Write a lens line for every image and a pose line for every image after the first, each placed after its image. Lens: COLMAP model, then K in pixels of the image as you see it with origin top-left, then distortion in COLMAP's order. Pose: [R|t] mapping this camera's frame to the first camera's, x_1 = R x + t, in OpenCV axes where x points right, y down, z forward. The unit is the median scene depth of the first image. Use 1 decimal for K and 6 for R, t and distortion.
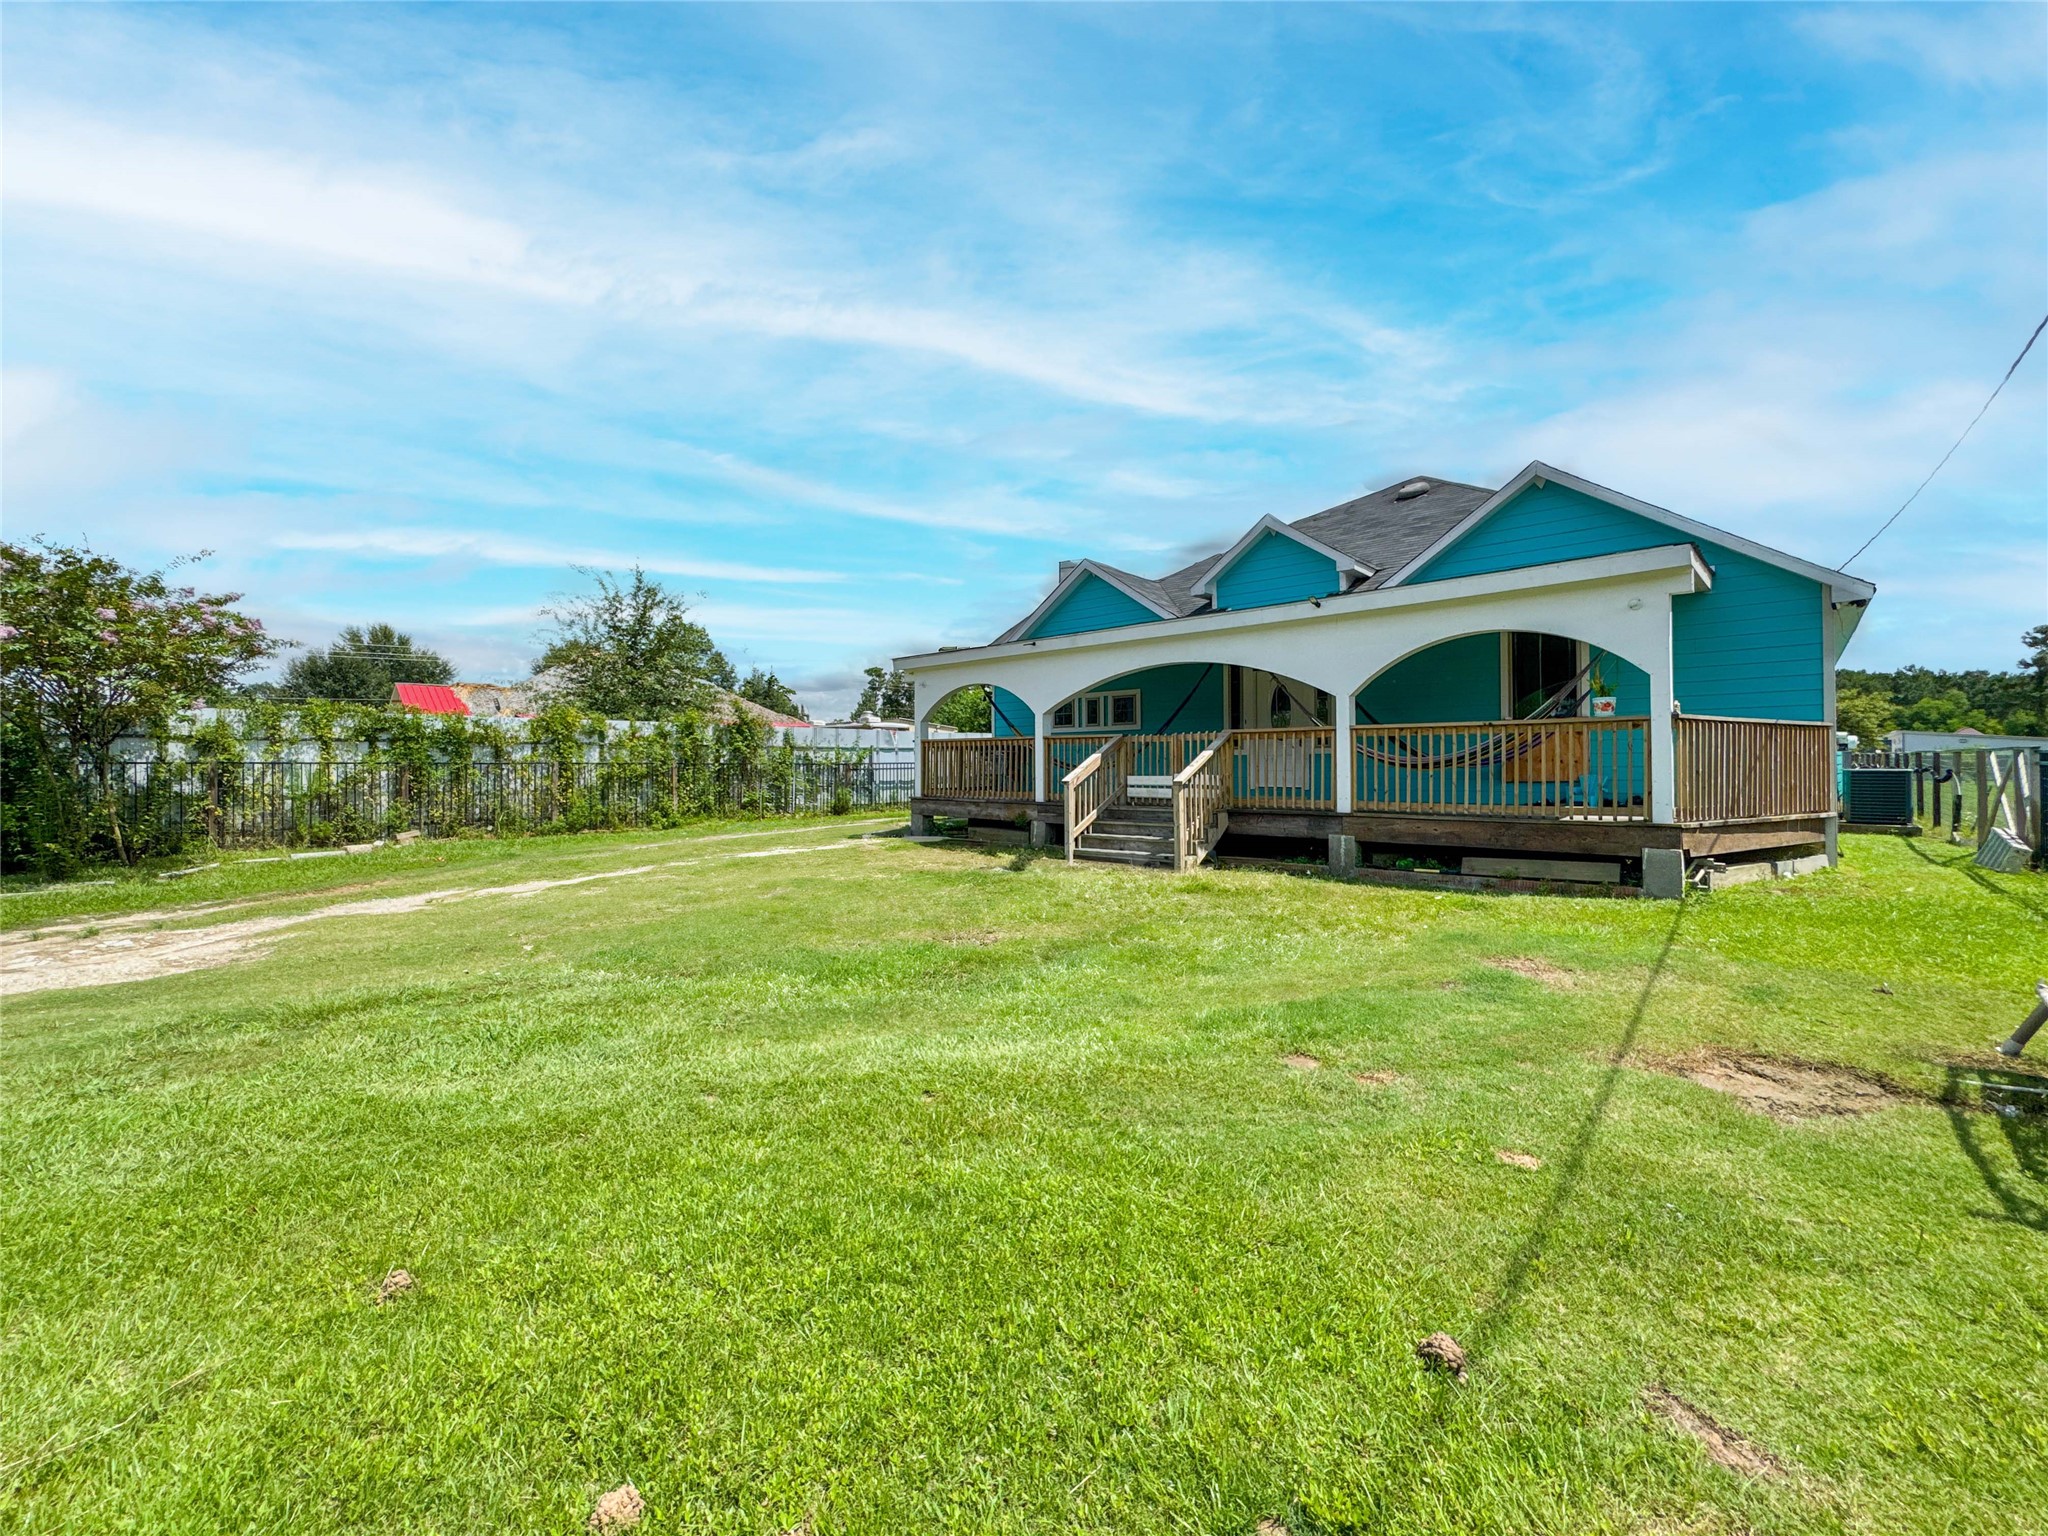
lens RADIAL K [[831.7, 0, 1066.9], [0, 831.7, 776.8], [0, 0, 1]] dist [-0.028399, 0.011460]
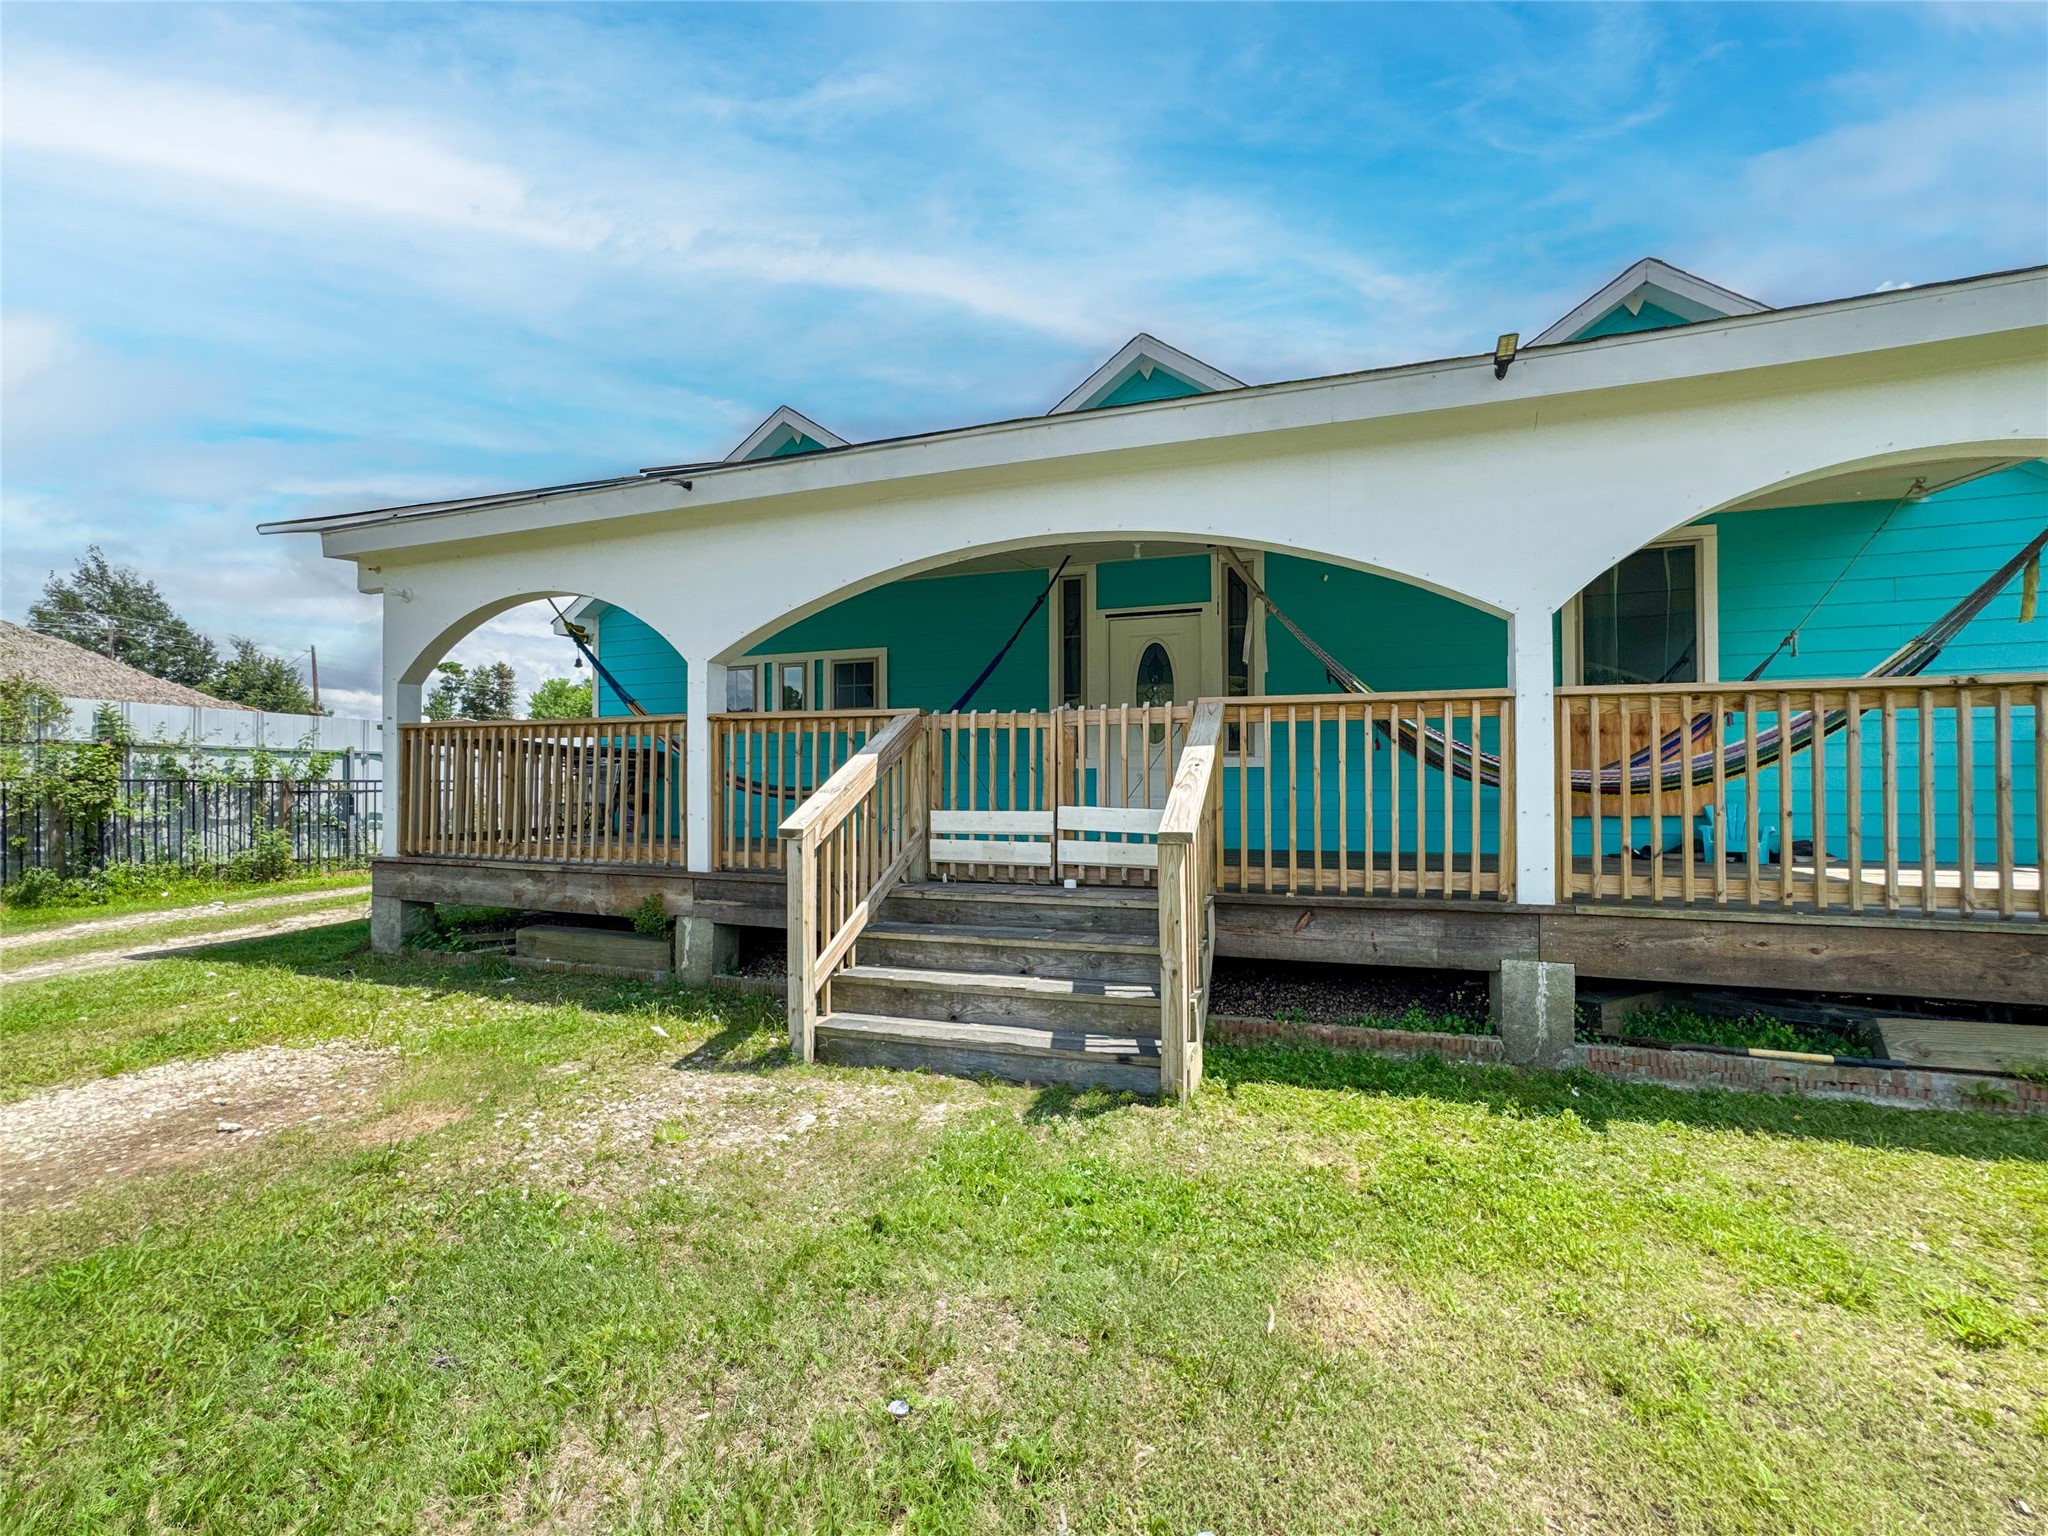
lens RADIAL K [[831.7, 0, 1030.4], [0, 831.7, 776.3], [0, 0, 1]] dist [-0.028399, 0.011460]
pose [[0.930123, 0.008097, 0.367160, -0.034351], [0.001847, 0.999641, -0.026724, -0.007216], [-0.367245, 0.025535, 0.929774, 0.617035]]
